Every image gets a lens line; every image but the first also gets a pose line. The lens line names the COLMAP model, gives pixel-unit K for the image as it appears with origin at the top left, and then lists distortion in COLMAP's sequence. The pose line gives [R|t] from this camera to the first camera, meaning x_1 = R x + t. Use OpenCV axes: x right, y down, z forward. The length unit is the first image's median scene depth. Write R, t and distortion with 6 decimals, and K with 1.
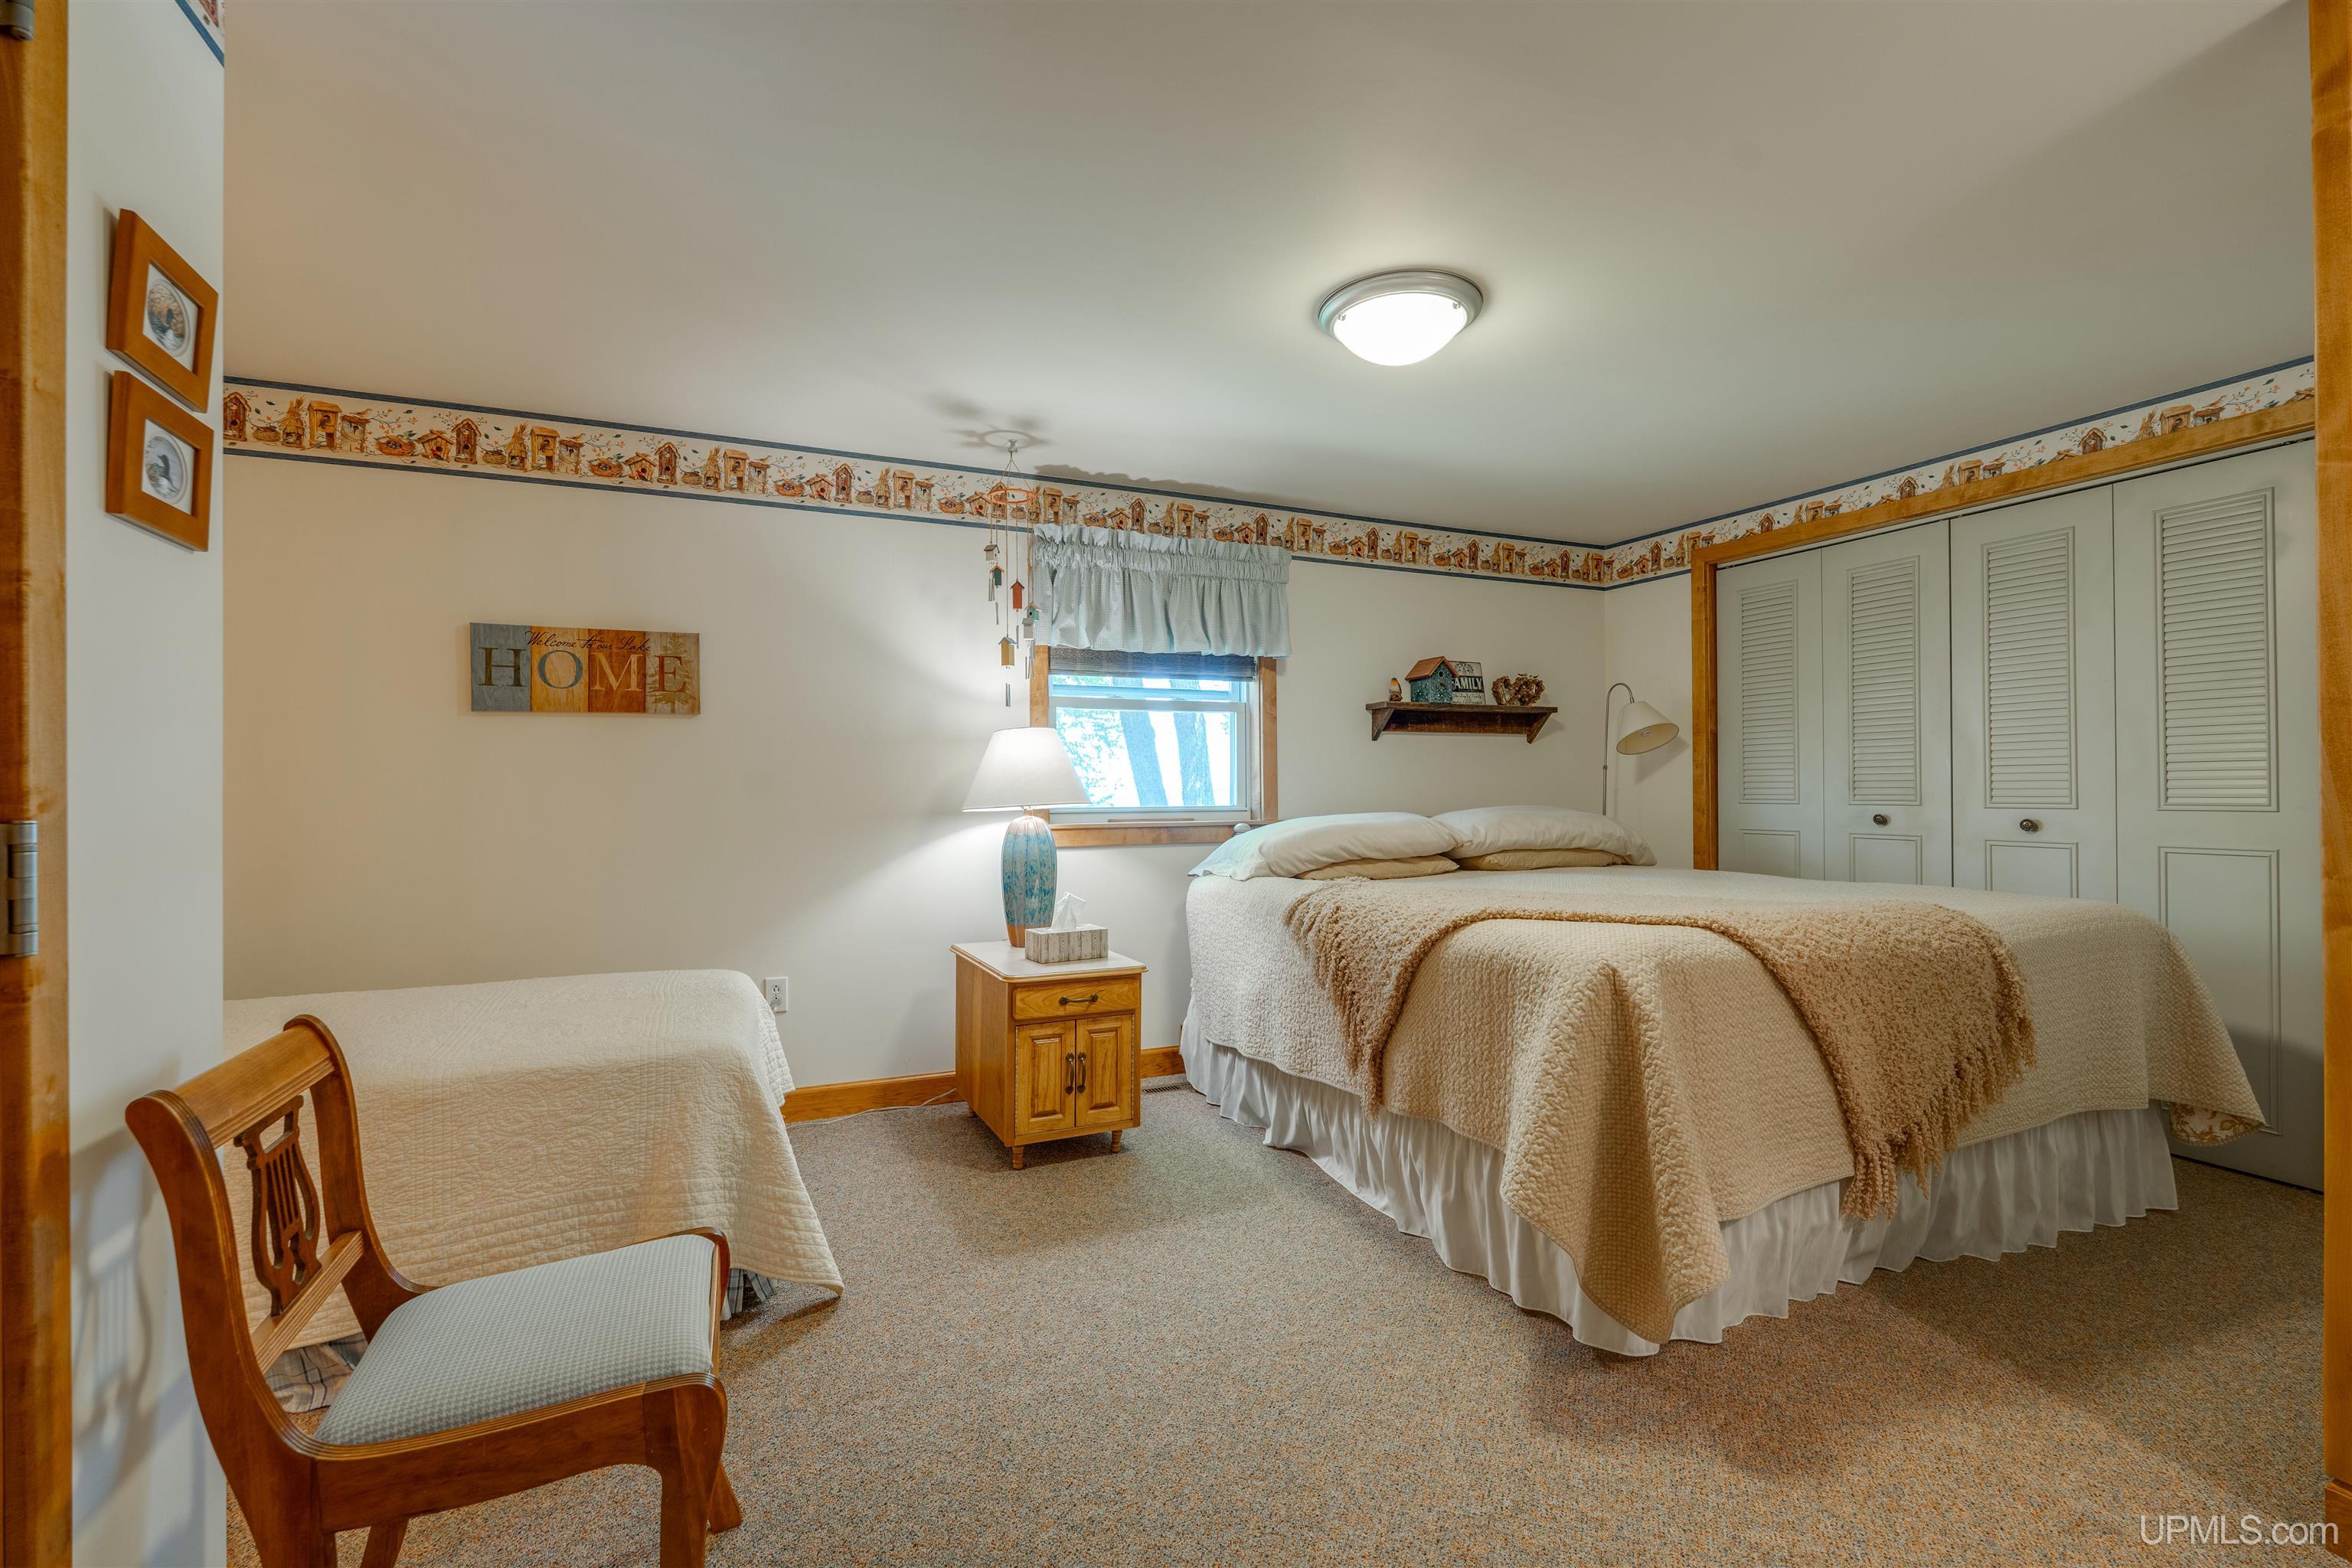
lens RADIAL K [[1029.7, 0, 1188.4], [0, 1029.7, 785.8], [0, 0, 1]] dist [-0.005563, 0.001365]
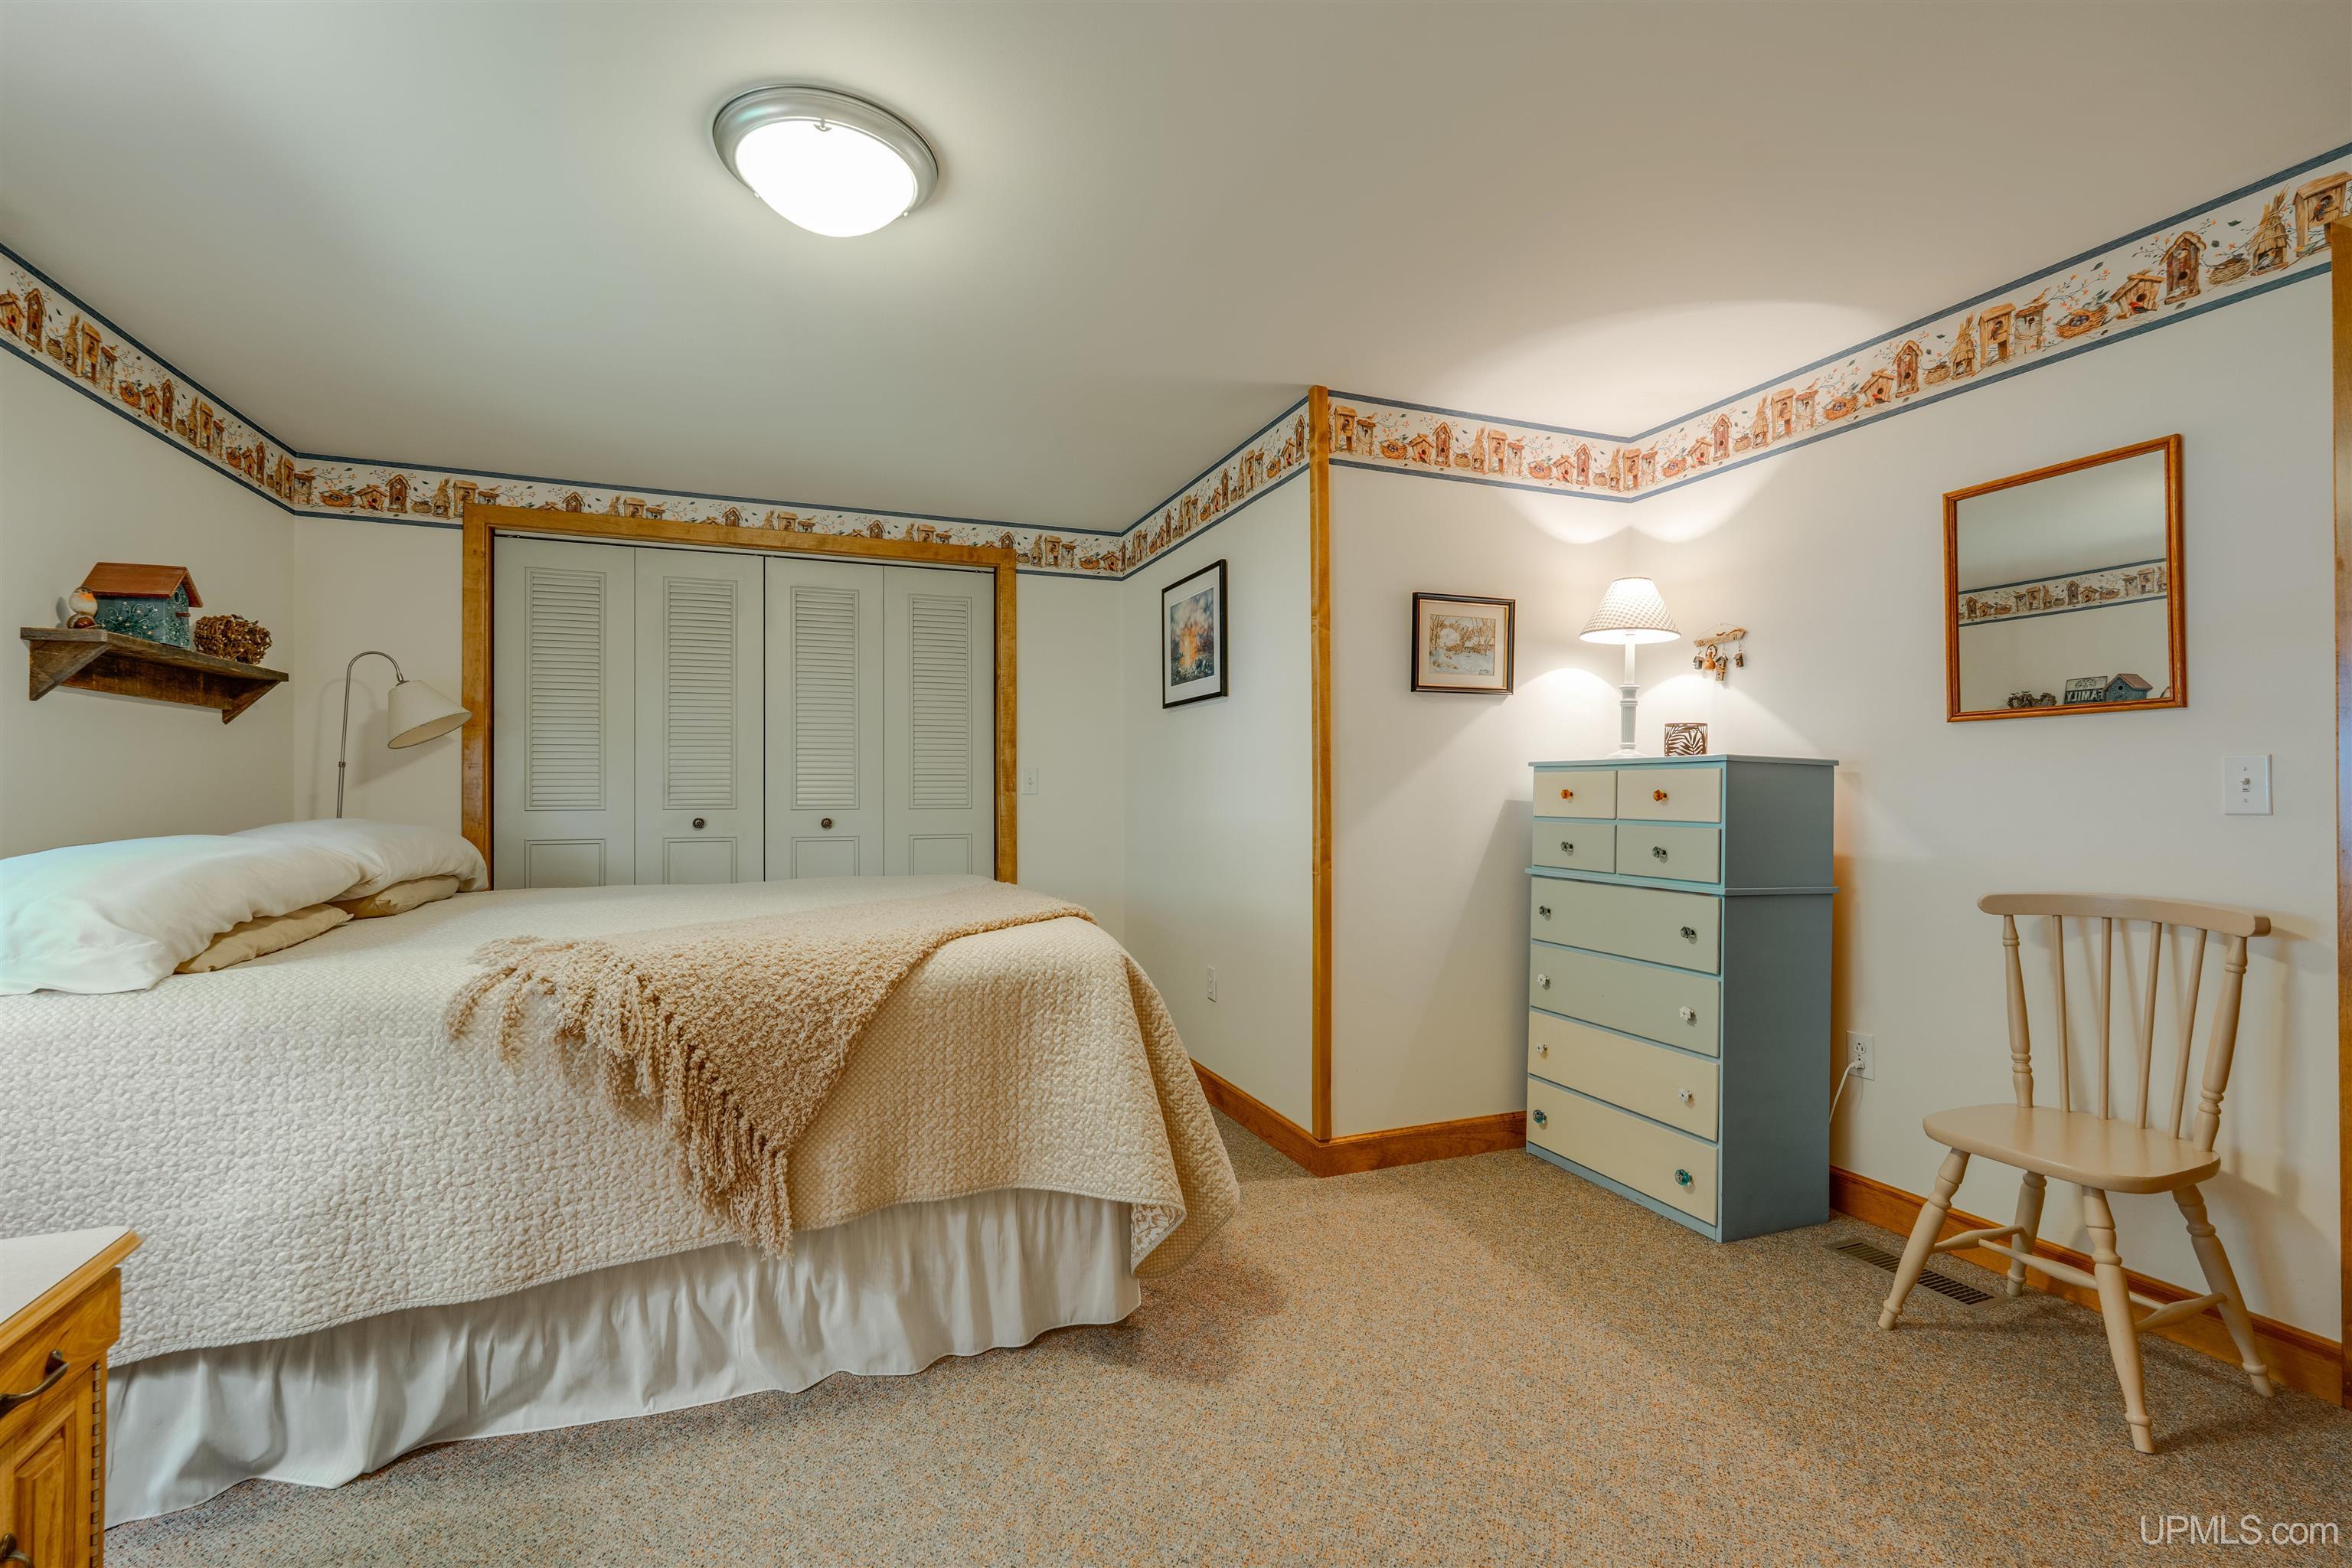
lens RADIAL K [[1029.7, 0, 1177.8], [0, 1029.7, 779.6], [0, 0, 1]] dist [-0.005563, 0.001365]
pose [[0.048289, 0.014035, 0.998735, -0.346912], [-0.001750, 0.999901, -0.013967, 0.002206], [-0.998832, -0.001073, 0.048309, 0.459415]]
